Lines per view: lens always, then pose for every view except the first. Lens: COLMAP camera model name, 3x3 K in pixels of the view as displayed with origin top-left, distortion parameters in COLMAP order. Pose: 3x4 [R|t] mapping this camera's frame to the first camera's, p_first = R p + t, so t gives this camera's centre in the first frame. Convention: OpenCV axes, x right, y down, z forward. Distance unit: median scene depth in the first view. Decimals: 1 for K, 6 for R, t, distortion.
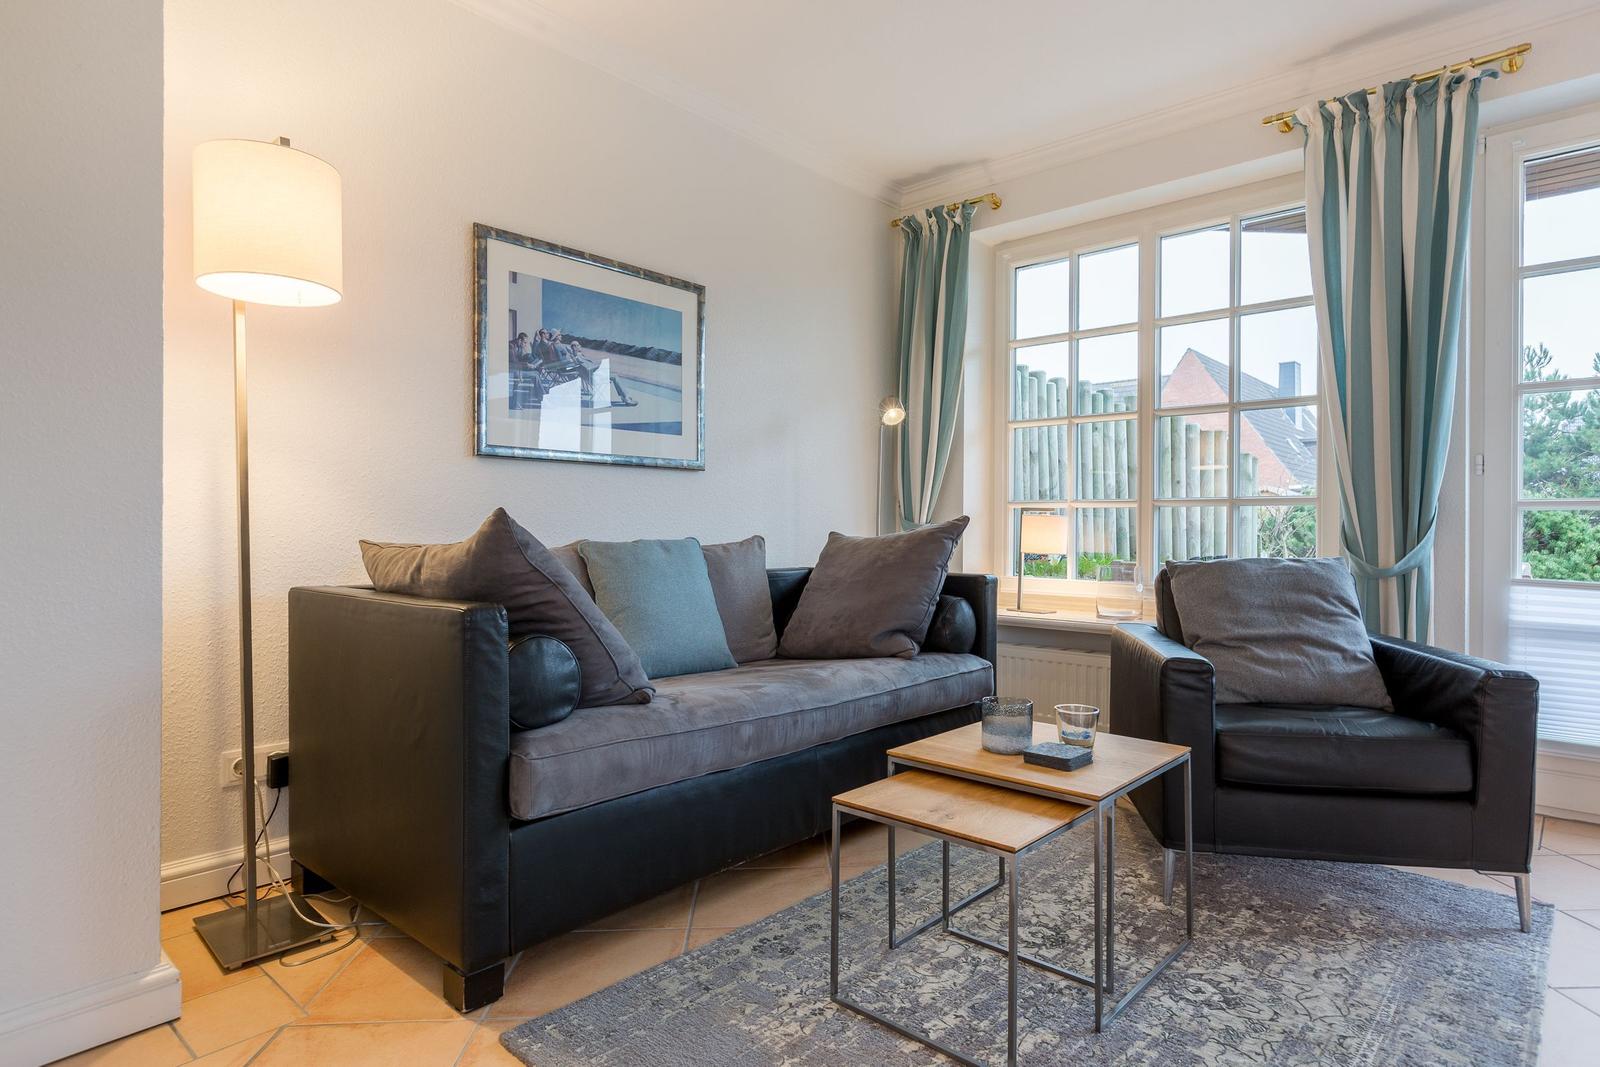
lens RADIAL K [[900.2, 0, 788.3], [0, 900.2, 528.7], [0, 0, 1]] dist [-0.004369, 0.001235]
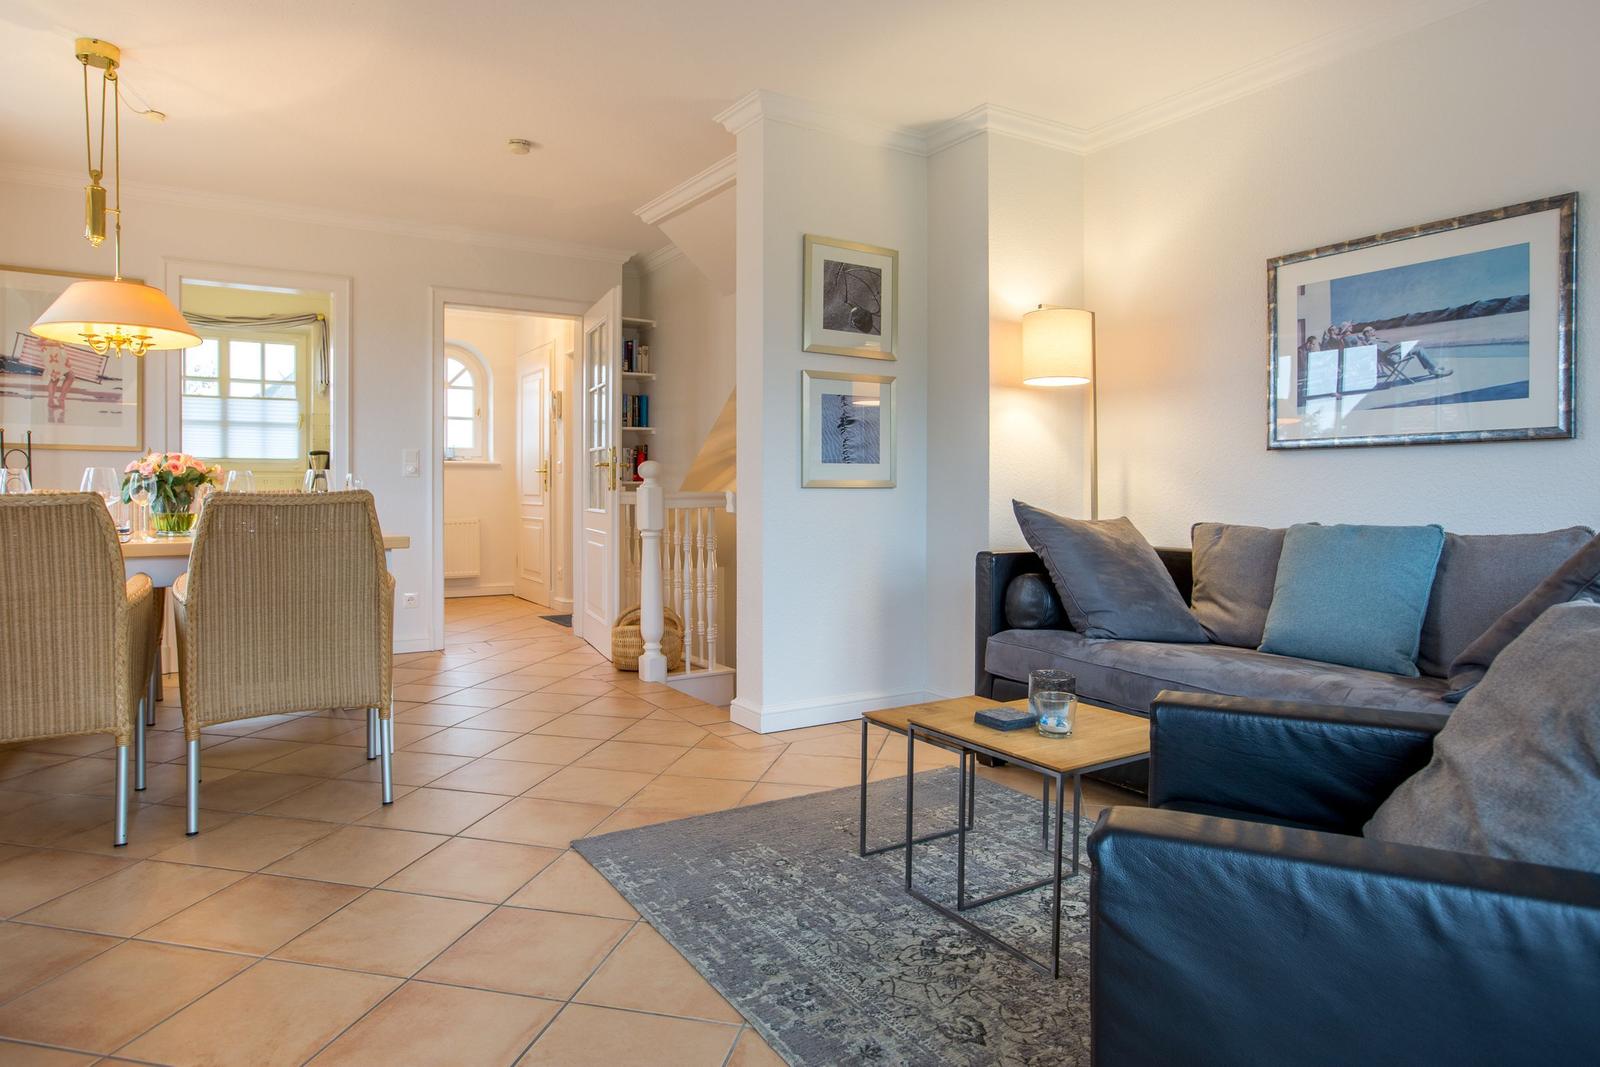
lens RADIAL K [[936.6, 0, 815.5], [0, 936.6, 500.6], [0, 0, 1]] dist [-0.004870, 0.006946]
pose [[-0.258522, 0.009043, -0.965963, 0.964840], [0.003350, 0.999959, 0.008465, -0.023904], [0.965999, -0.001047, -0.258542, 0.683849]]
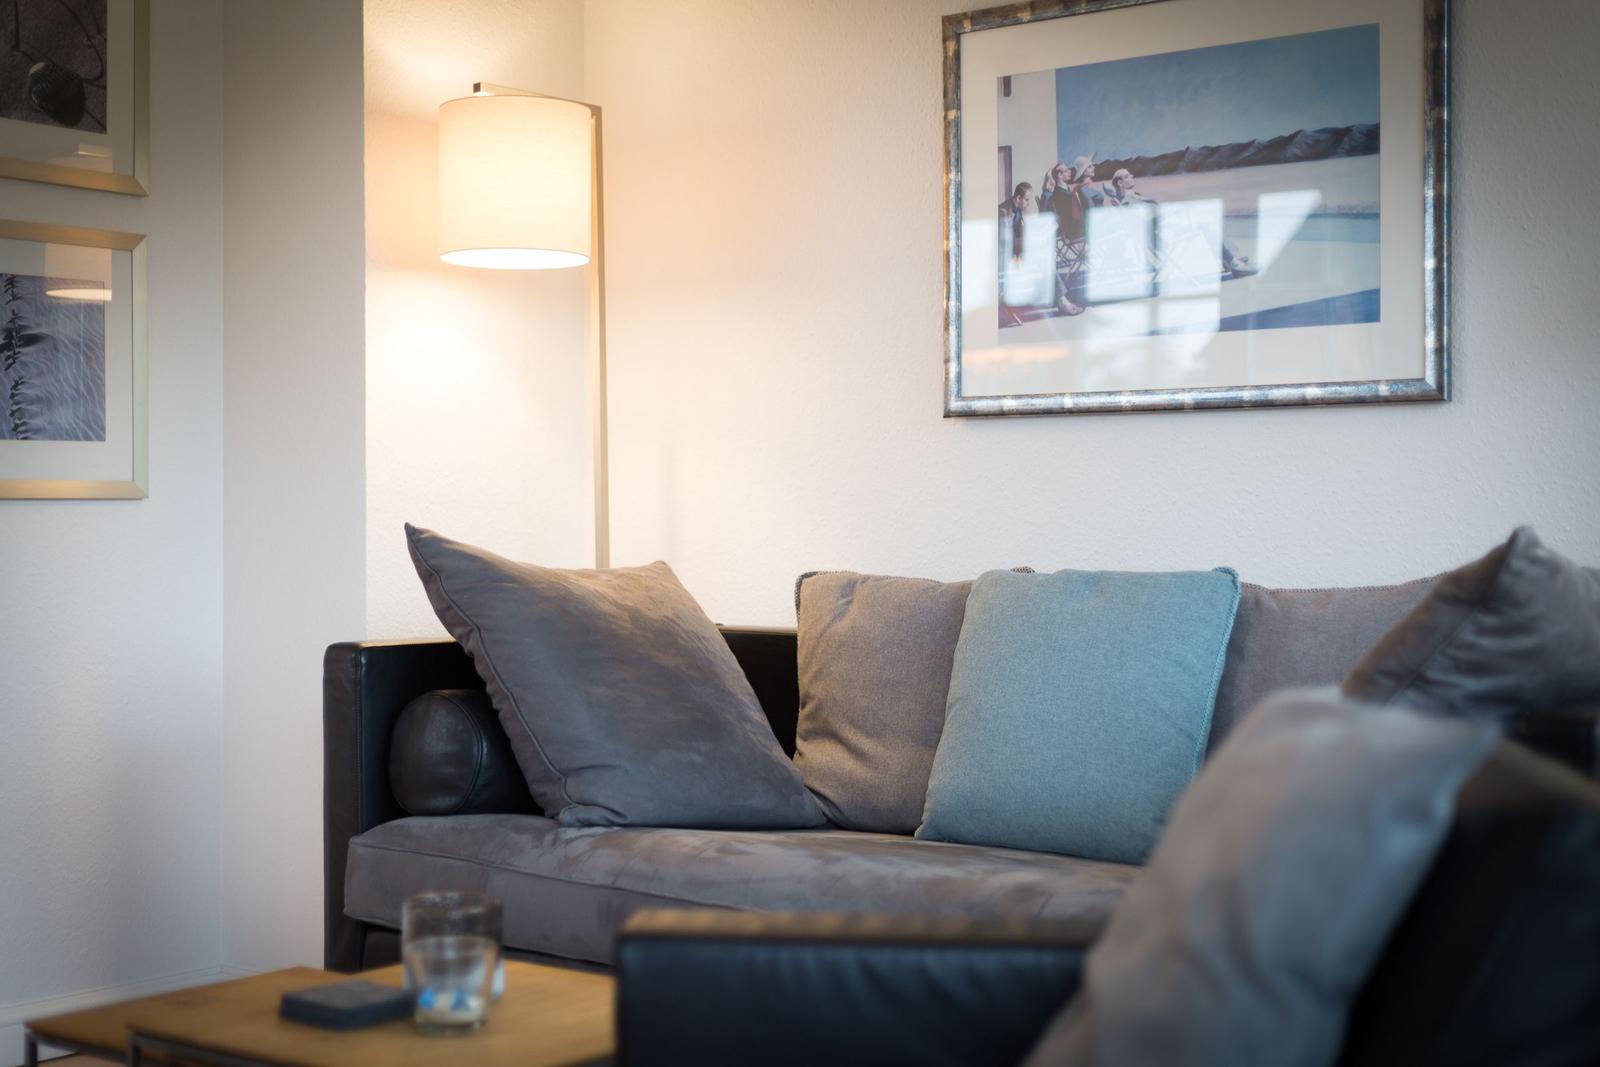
lens RADIAL K [[2306.1, 0, 801.8], [0, 2306.1, 532.6], [0, 0, 1]] dist [0.016334, 0.000000]
pose [[0.067578, 0.009537, -0.997668, 1.054046], [0.007362, 0.999922, 0.010057, -0.021026], [0.997687, -0.008025, 0.067502, 0.749230]]
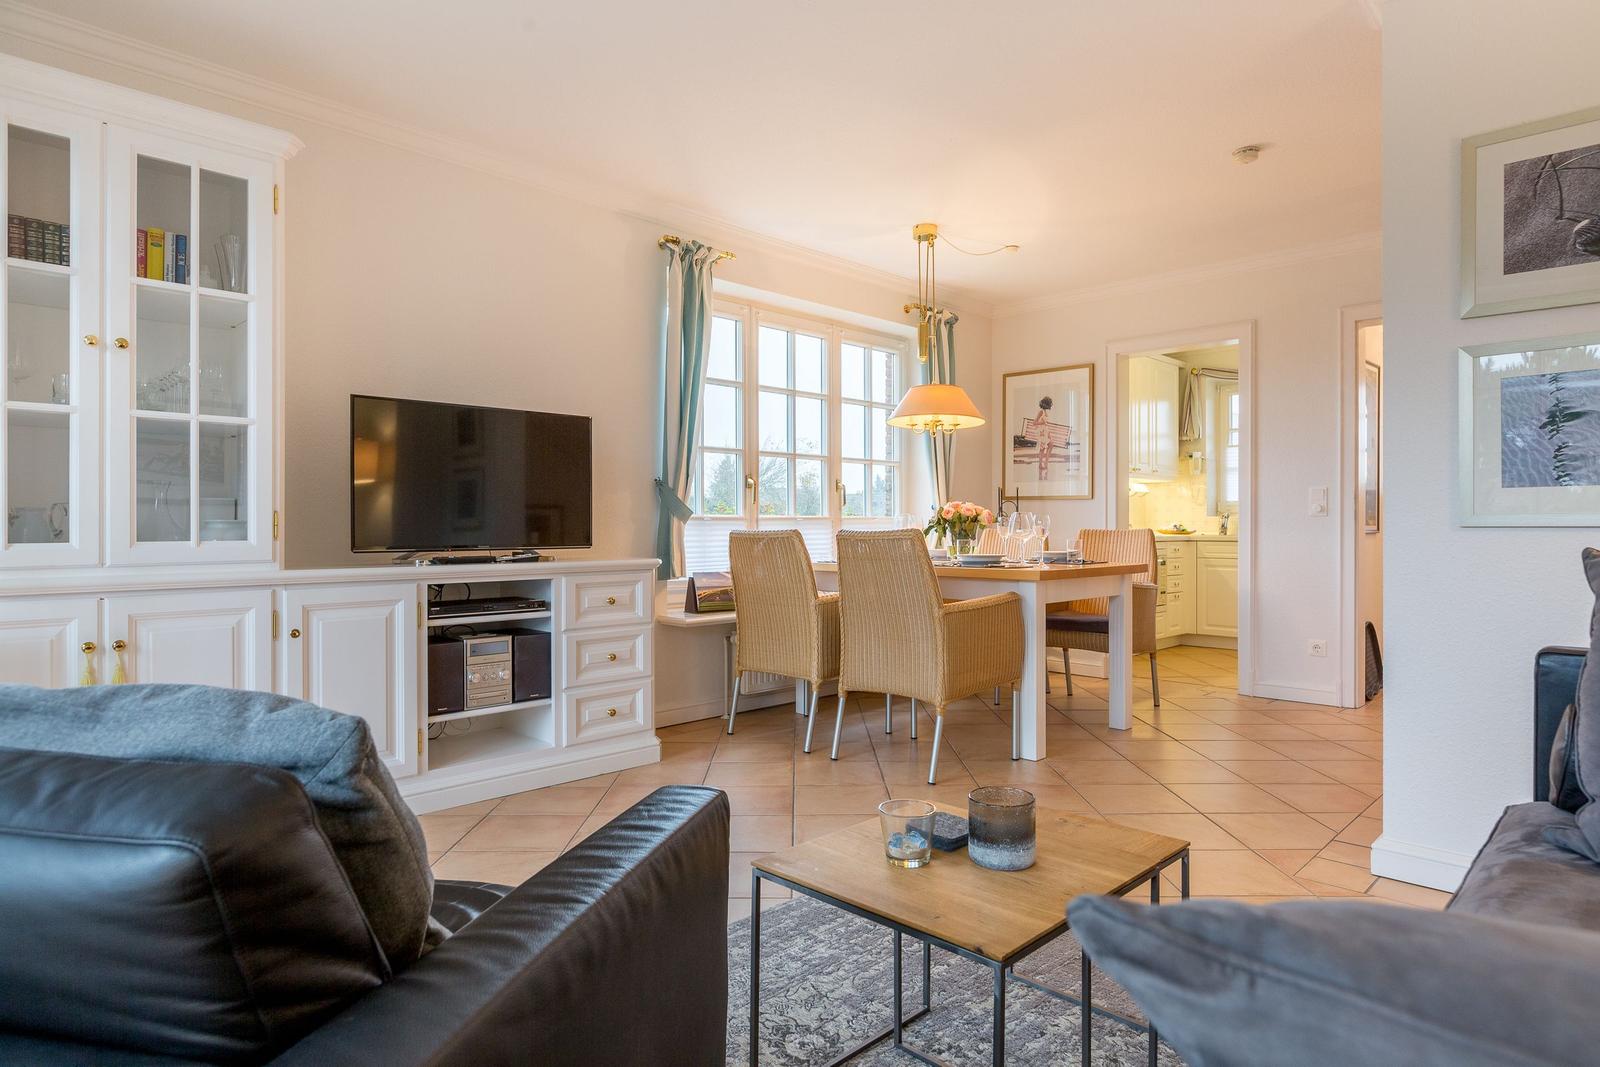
lens RADIAL K [[900.2, 0, 788.2], [0, 900.2, 541.7], [0, 0, 1]] dist [-0.004369, 0.001235]
pose [[-0.999917, -0.004585, 0.012057, 0.281366], [-0.004449, 0.999926, 0.011278, -0.023289], [-0.012108, 0.011224, -0.999864, 1.183693]]
